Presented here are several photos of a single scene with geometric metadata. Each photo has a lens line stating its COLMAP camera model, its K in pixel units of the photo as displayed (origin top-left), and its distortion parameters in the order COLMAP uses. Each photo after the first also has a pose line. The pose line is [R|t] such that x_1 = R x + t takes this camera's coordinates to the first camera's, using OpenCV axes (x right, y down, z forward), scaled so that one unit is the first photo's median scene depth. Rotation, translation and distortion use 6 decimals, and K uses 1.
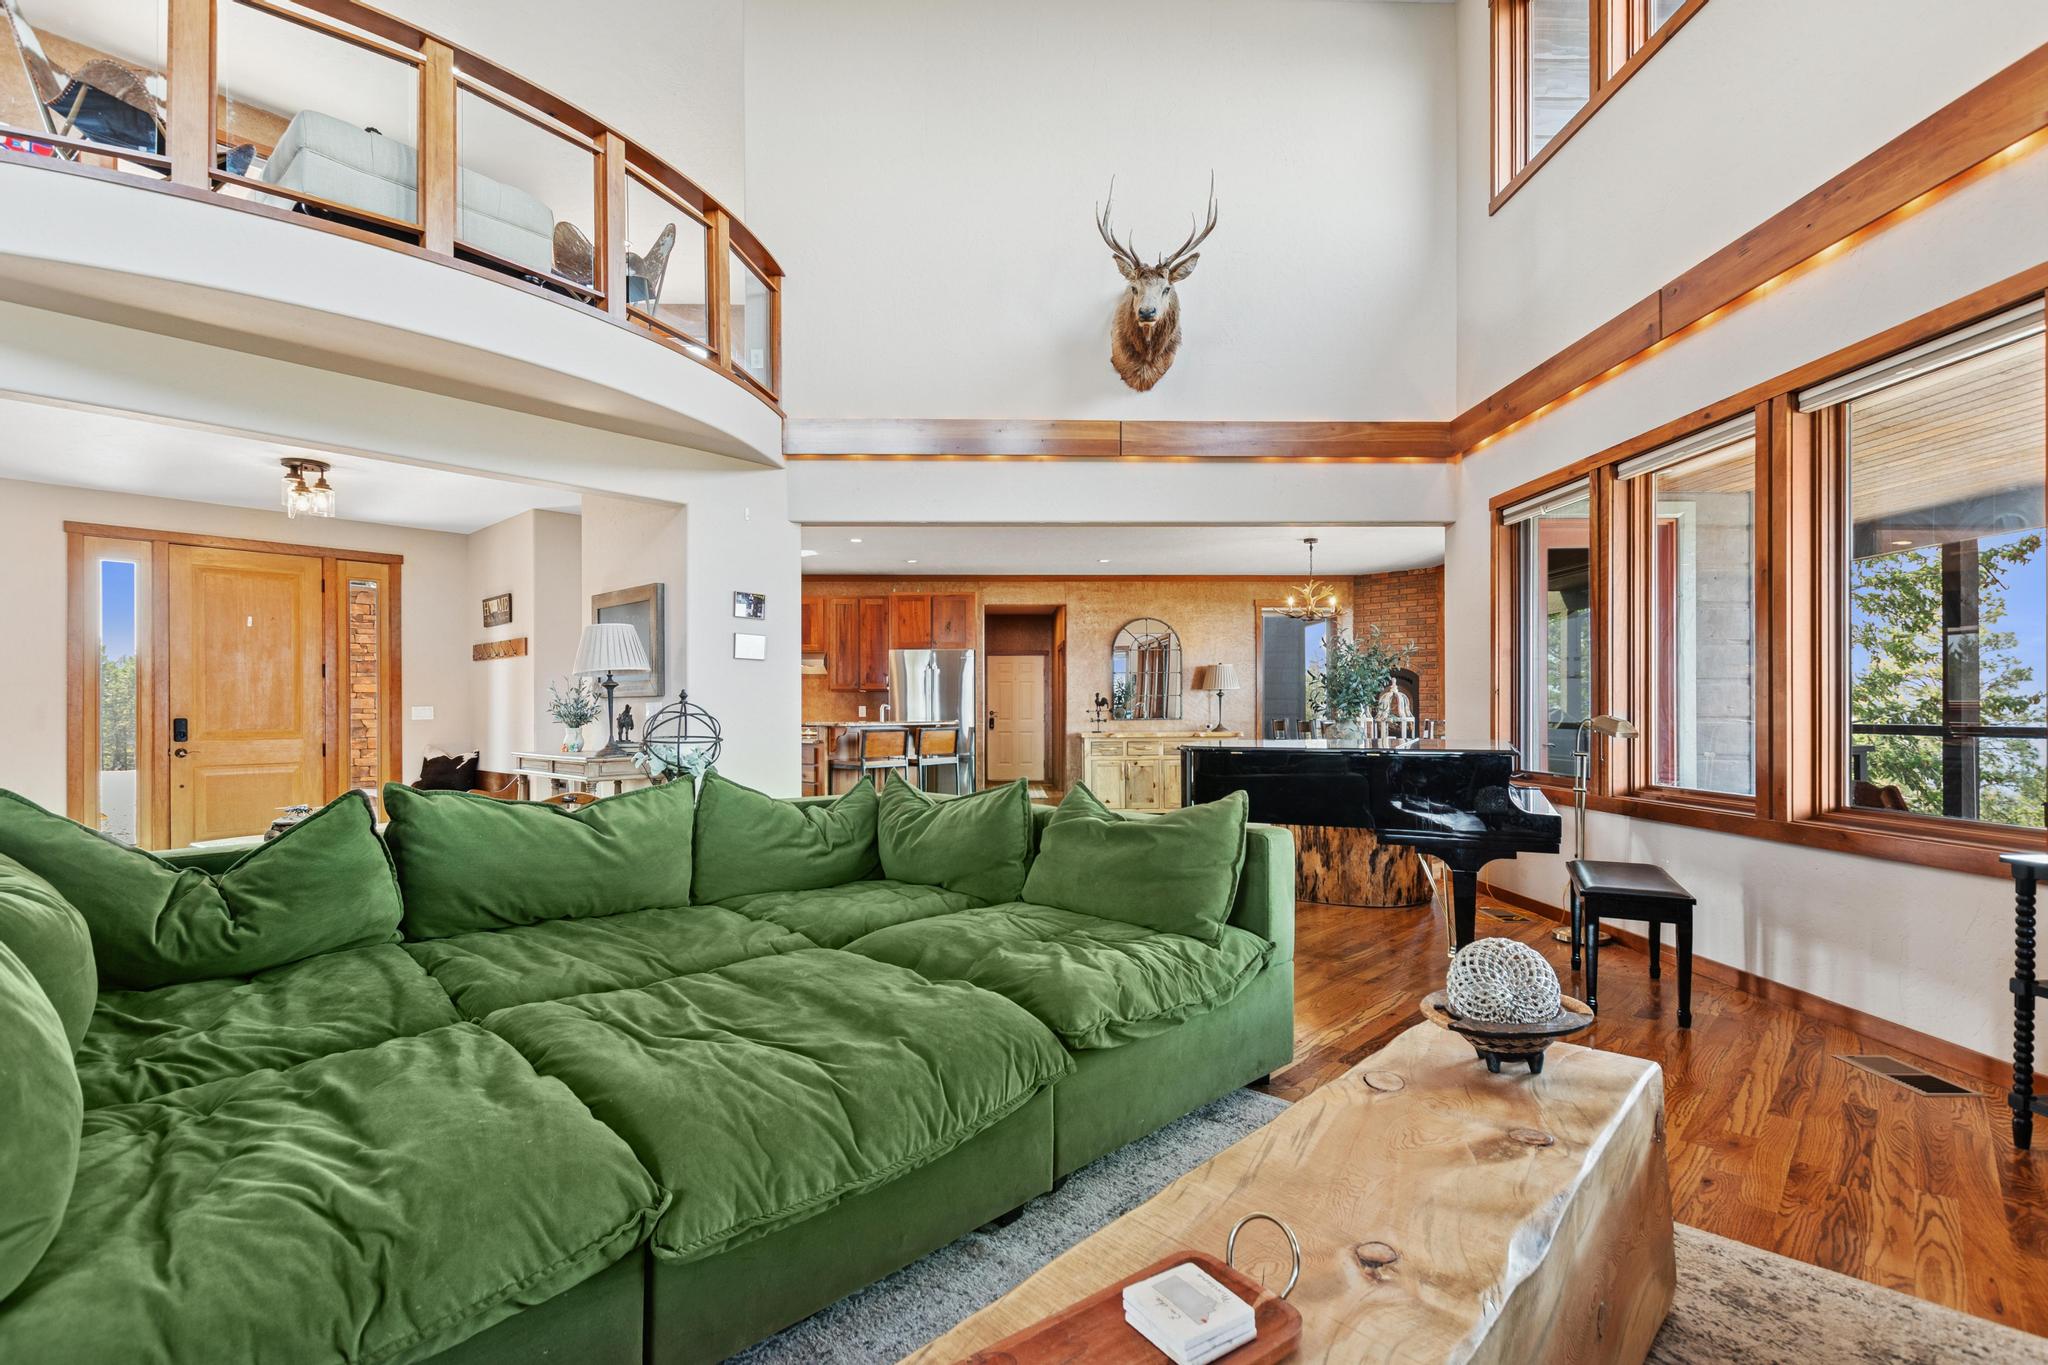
lens RADIAL K [[907.2, 0, 1024.0], [0, 907.2, 698.3], [0, 0, 1]] dist [0.001418, 0.000246]
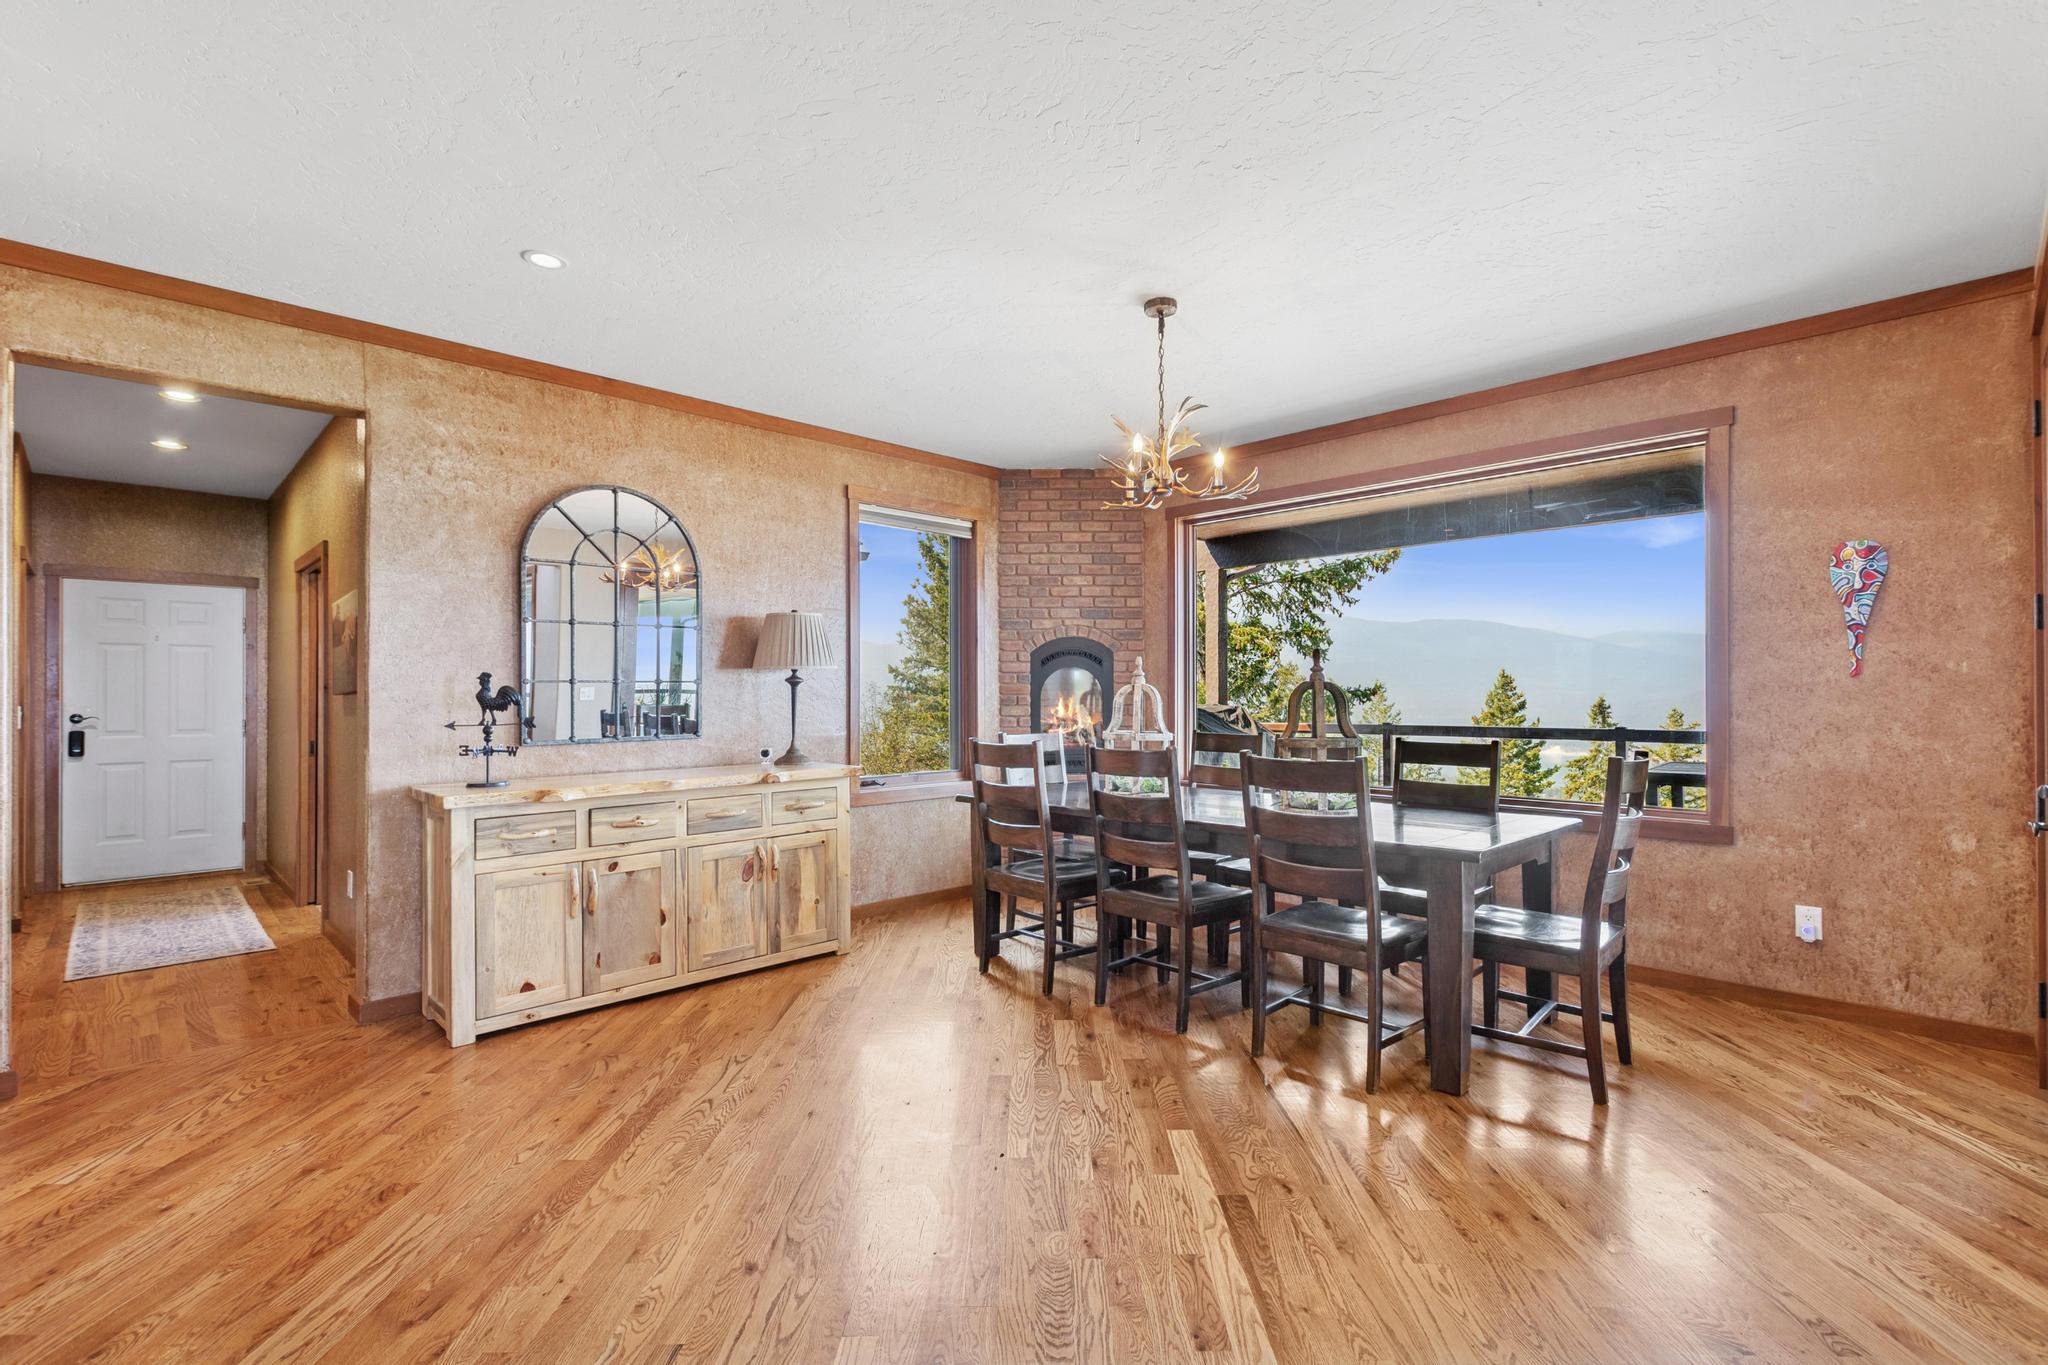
lens RADIAL K [[907.2, 0, 1018.6], [0, 907.2, 694.6], [0, 0, 1]] dist [0.001418, 0.000246]
pose [[0.729690, -0.000687, 0.683778, -0.008134], [-0.006162, 0.999952, 0.007580, -0.001345], [-0.683751, -0.009744, 0.729651, 0.586078]]
